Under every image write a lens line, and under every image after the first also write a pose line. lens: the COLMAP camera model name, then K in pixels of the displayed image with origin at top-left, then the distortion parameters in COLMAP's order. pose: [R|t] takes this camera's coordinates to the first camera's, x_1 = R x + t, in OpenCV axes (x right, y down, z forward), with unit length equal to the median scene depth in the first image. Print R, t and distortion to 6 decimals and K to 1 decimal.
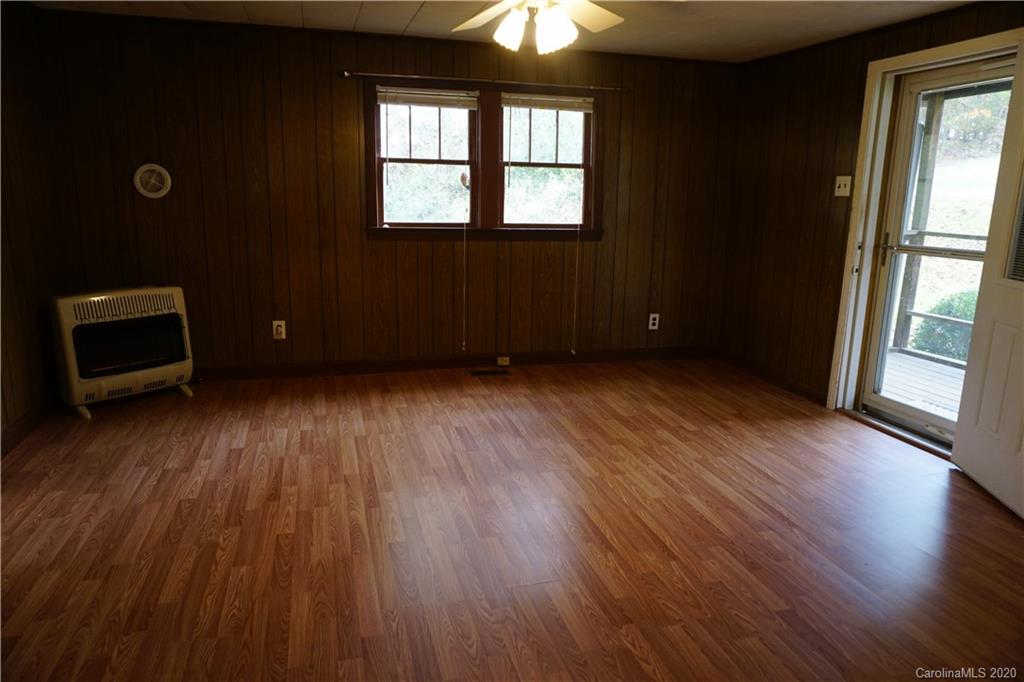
lens RADIAL K [[681.3, 0, 513.2], [0, 681.3, 342.7], [0, 0, 1]] dist [-0.062293, 0.042922]
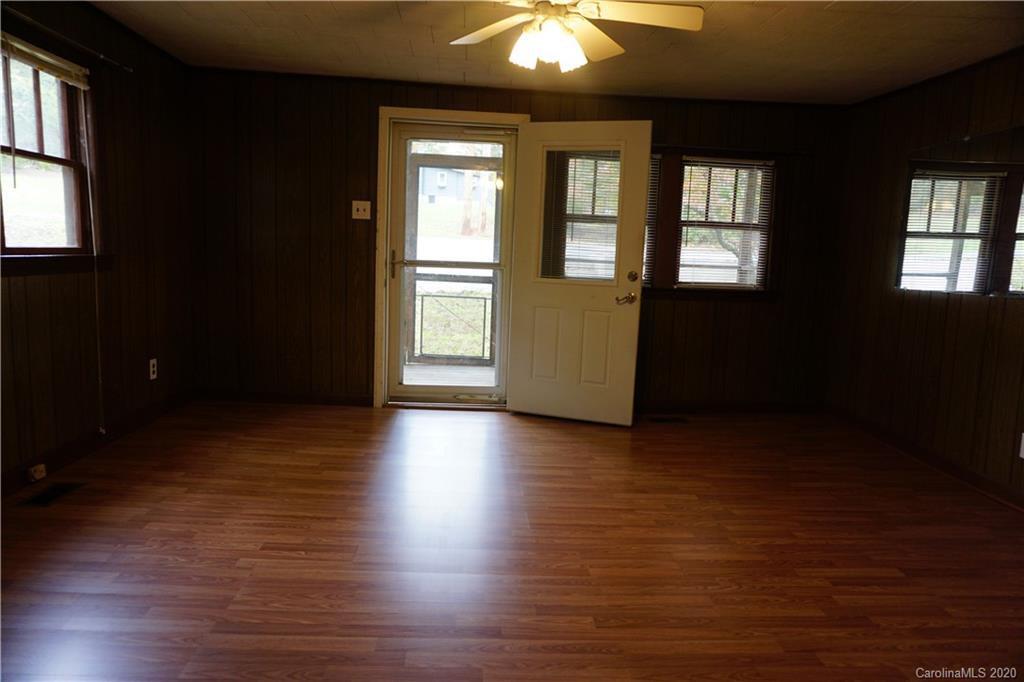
lens RADIAL K [[680.4, 0, 513.4], [0, 680.4, 339.8], [0, 0, 1]] dist [-0.055869, 0.040628]
pose [[0.210023, -0.139517, 0.967691, -0.616000], [0.172510, 0.979525, 0.103783, -0.098679], [-0.962357, 0.145139, 0.229791, 0.552751]]
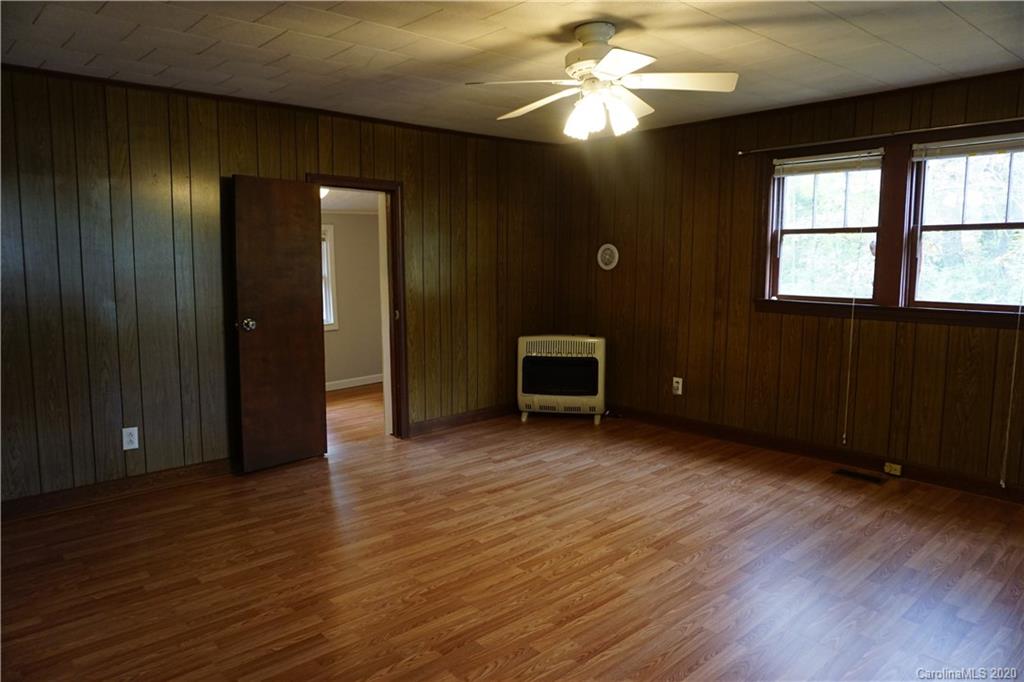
lens RADIAL K [[680.4, 0, 513.4], [0, 680.4, 339.8], [0, 0, 1]] dist [-0.055869, 0.040628]
pose [[0.444535, 0.086640, -0.891561, 0.610846], [-0.180136, 0.983625, 0.005771, -0.059551], [0.877462, 0.158037, 0.452863, 0.278892]]
